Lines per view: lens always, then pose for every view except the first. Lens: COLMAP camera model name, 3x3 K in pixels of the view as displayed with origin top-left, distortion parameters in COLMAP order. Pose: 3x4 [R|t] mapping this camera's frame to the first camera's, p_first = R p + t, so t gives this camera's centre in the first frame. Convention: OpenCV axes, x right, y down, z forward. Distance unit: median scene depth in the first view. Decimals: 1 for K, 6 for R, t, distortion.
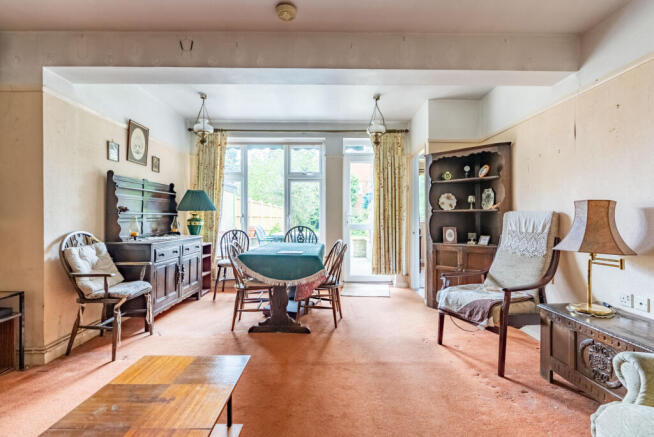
lens RADIAL K [[303.4, 0, 324.3], [0, 303.4, 219.0], [0, 0, 1]] dist [-0.012865, 0.001414]
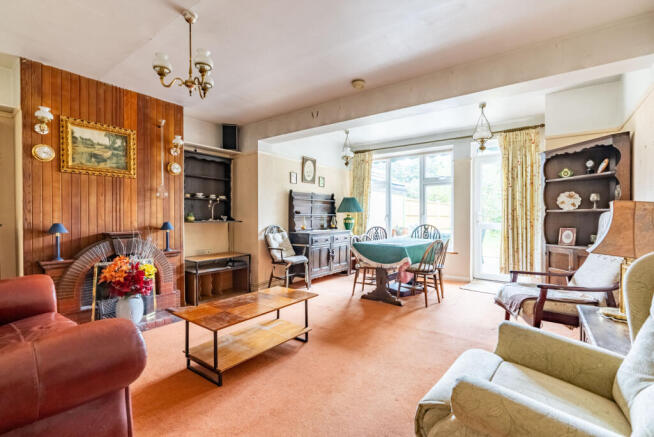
lens RADIAL K [[303.4, 0, 330.7], [0, 303.4, 217.9], [0, 0, 1]] dist [-0.012865, 0.001414]
pose [[0.797758, 0.003462, -0.602967, 0.417290], [-0.002312, 0.999994, 0.002682, -0.006061], [0.602973, -0.000745, 0.797761, -0.189983]]
